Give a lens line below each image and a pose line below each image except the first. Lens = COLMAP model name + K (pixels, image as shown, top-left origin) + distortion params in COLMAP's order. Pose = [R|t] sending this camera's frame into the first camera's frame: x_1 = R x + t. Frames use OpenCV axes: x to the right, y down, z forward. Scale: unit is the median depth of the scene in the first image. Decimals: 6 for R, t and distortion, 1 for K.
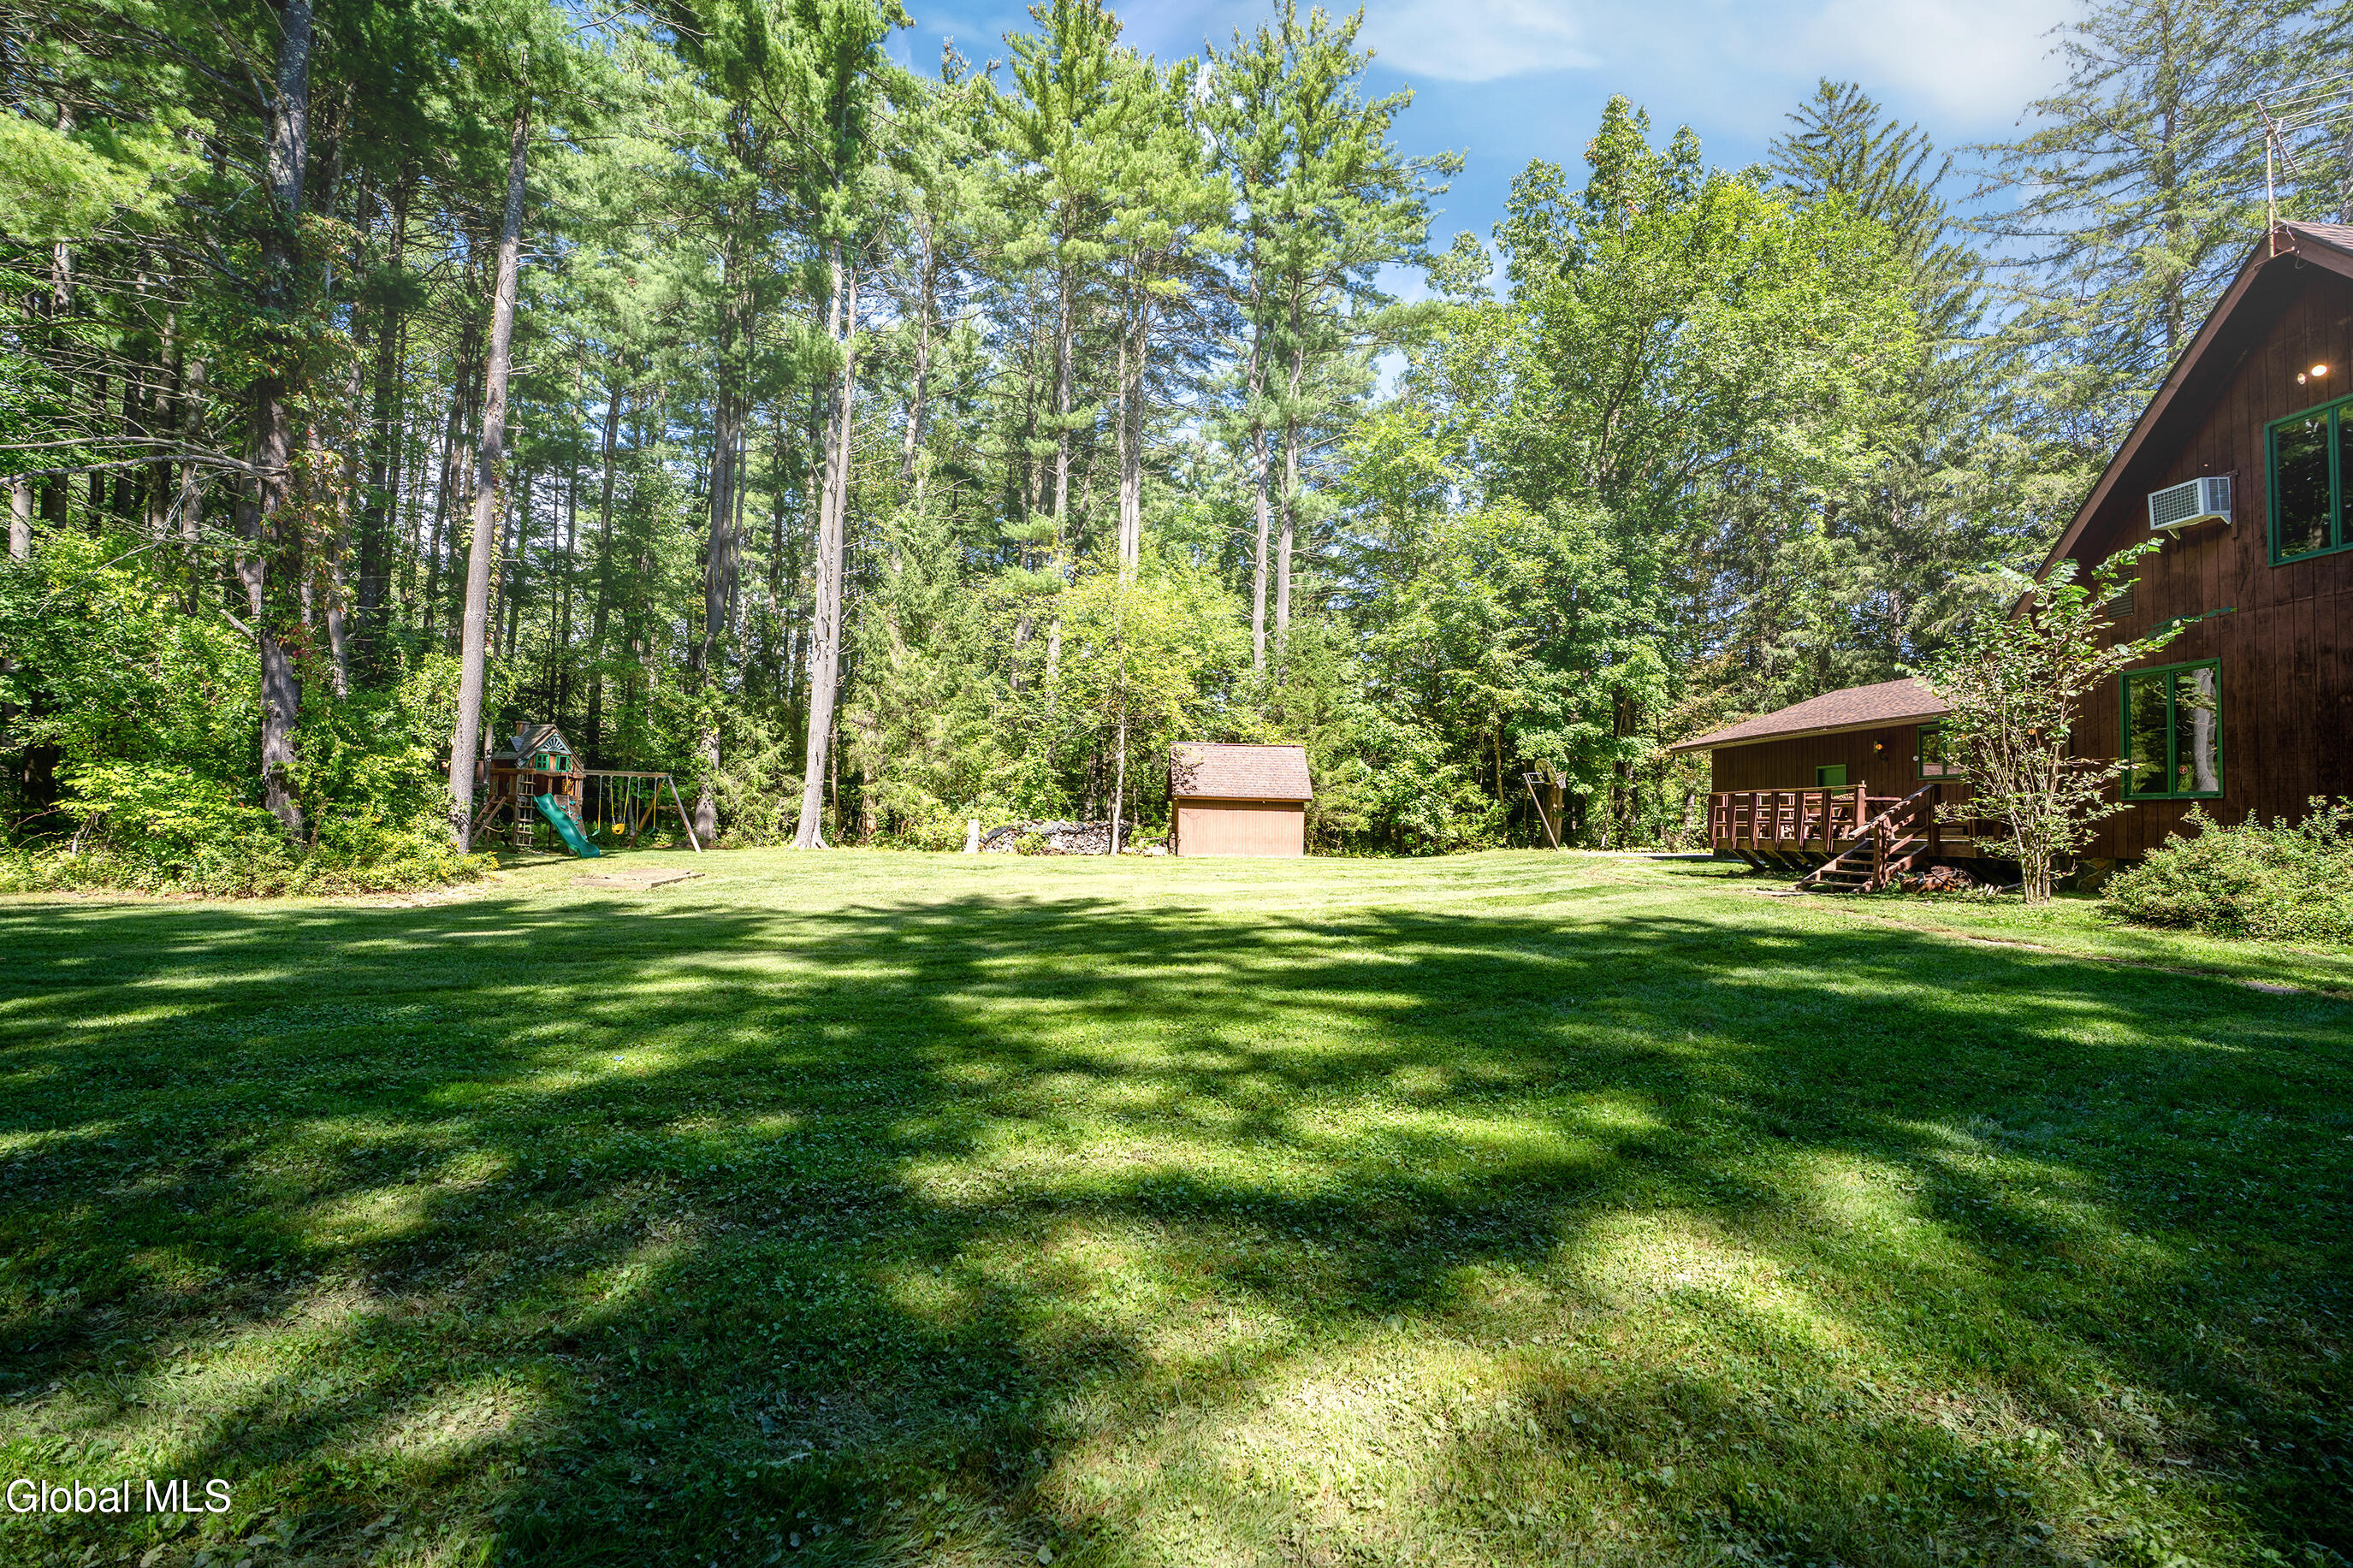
lens RADIAL K [[1097.5, 0, 1176.6], [0, 1097.5, 778.2], [0, 0, 1]] dist [-0.000630, 0.000840]
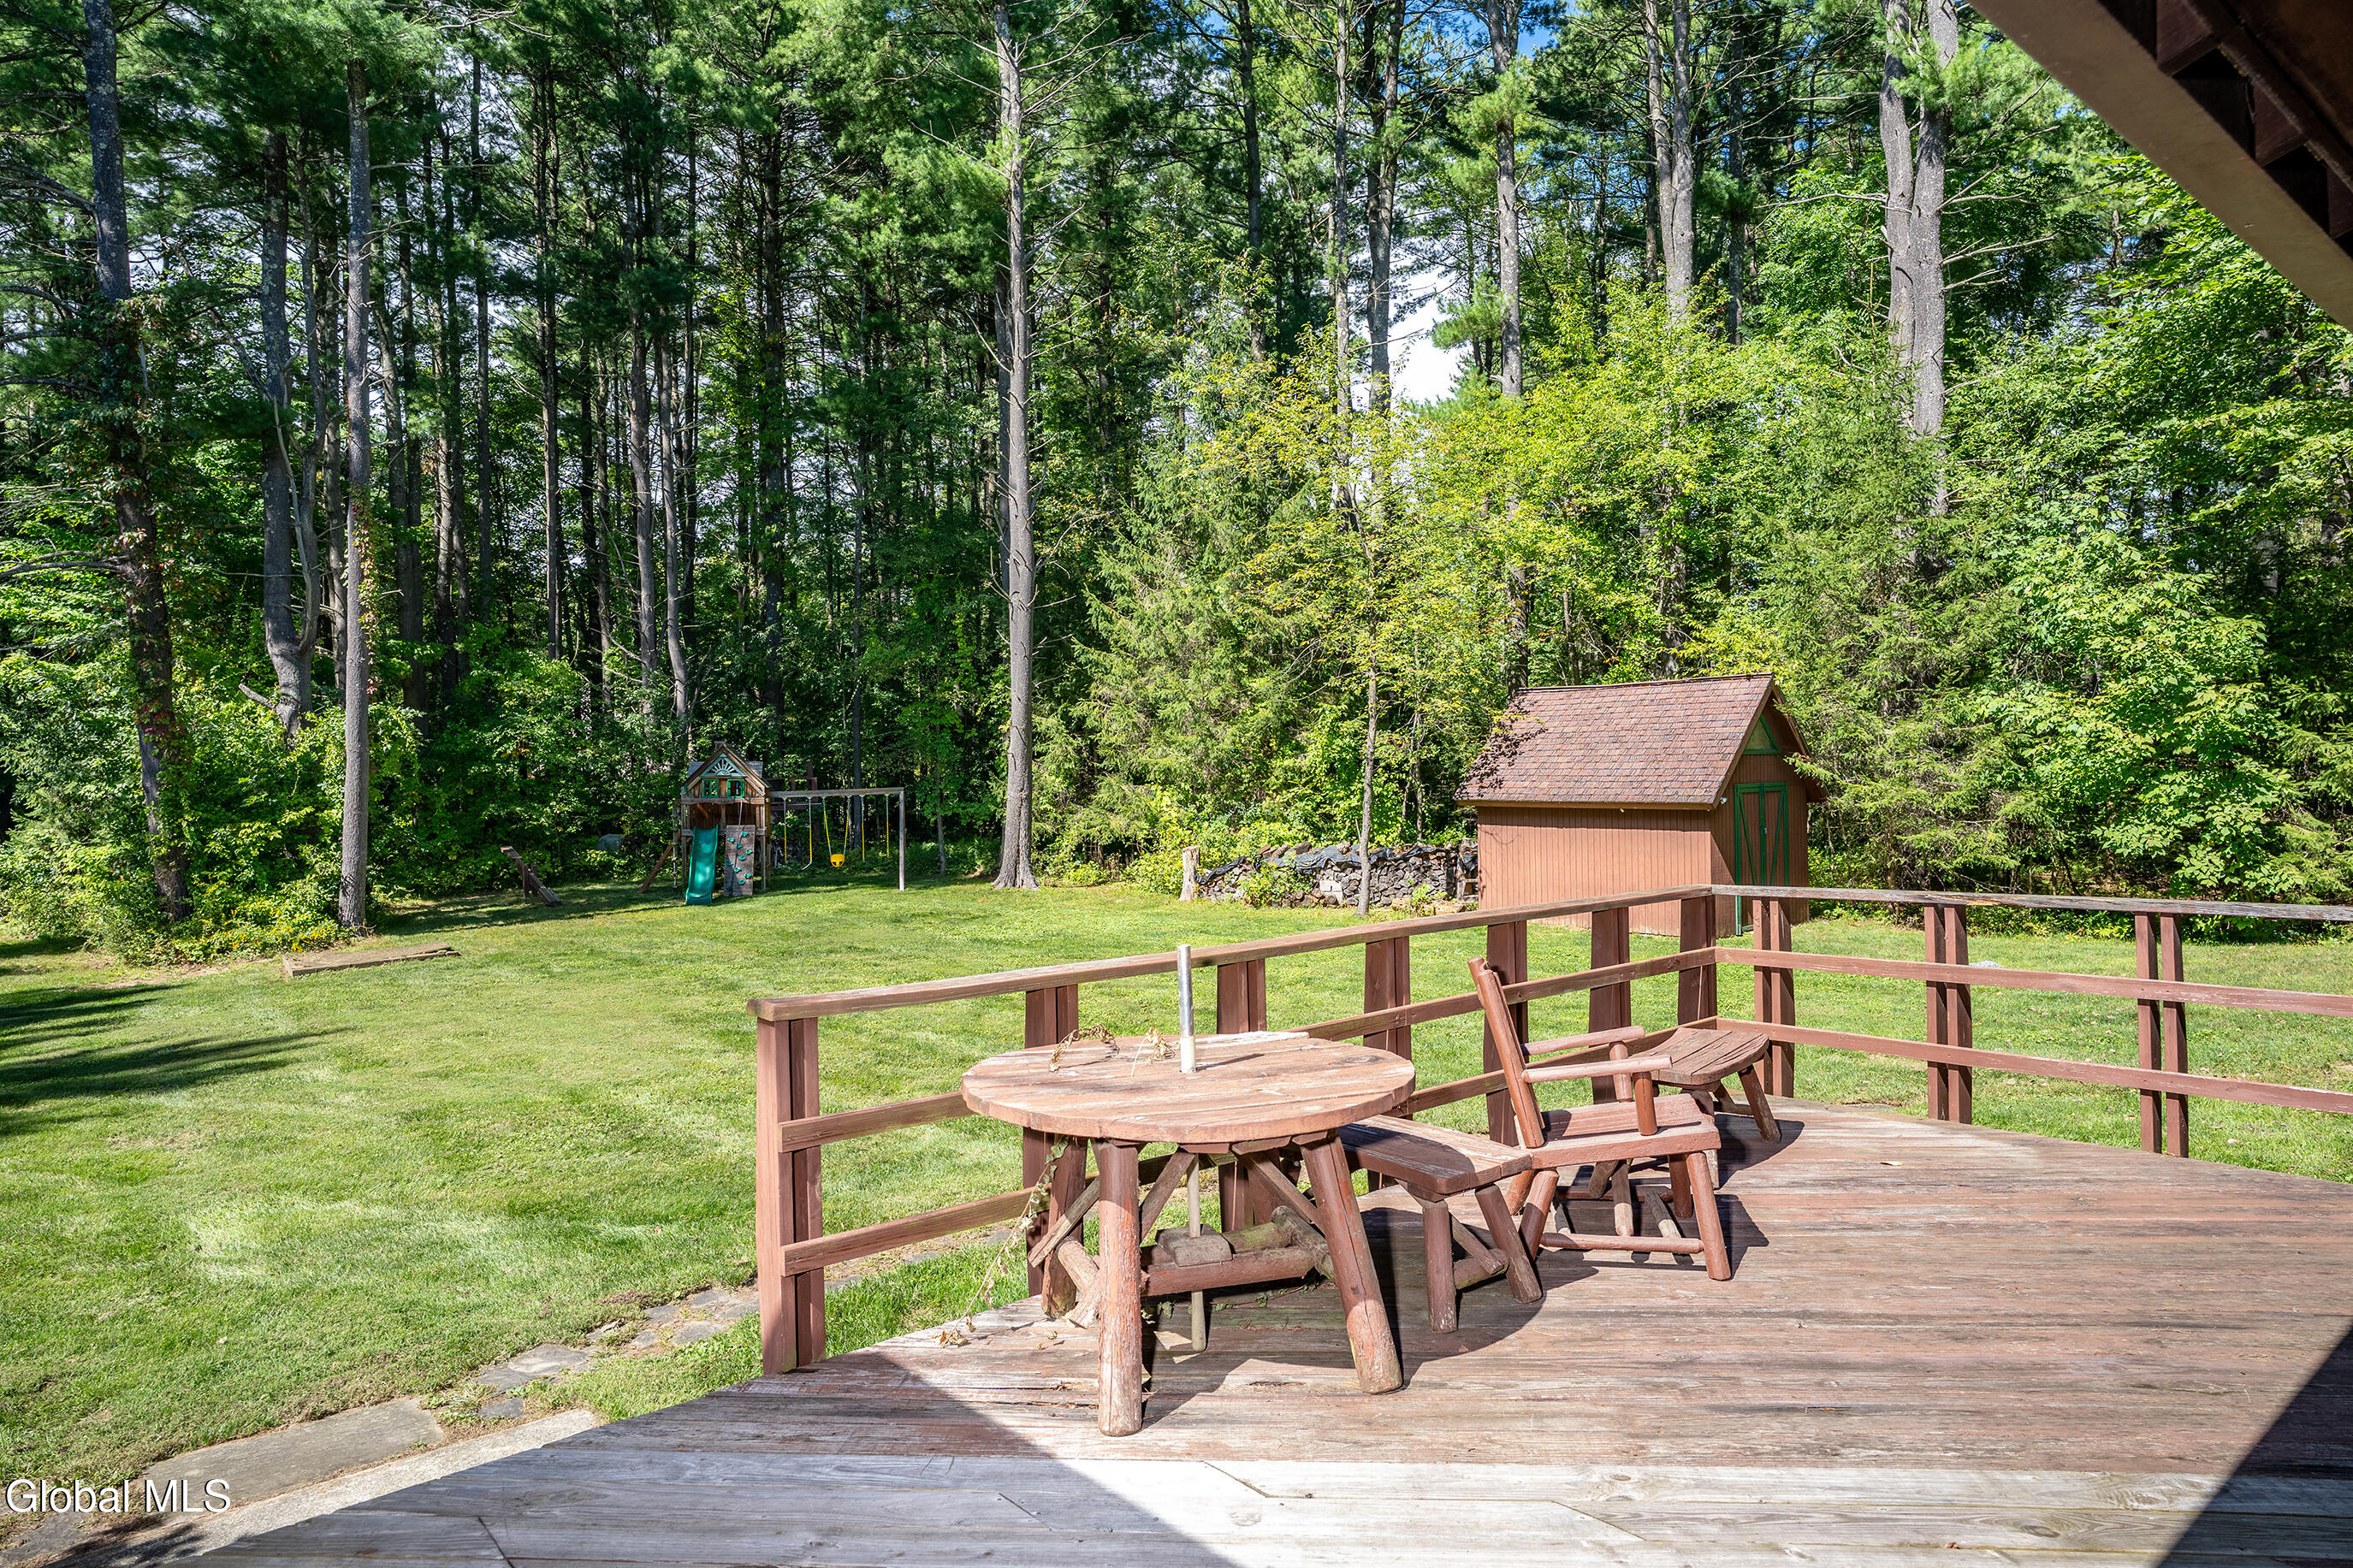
lens RADIAL K [[1417.0, 0, 1191.4], [0, 1417.0, 776.7], [0, 0, 1]] dist [-0.030548, 0.030085]
pose [[0.589501, -0.027102, -0.807313, 0.443016], [0.066449, 0.997677, 0.015029, -0.012919], [0.805030, -0.062504, 0.589932, 0.529683]]
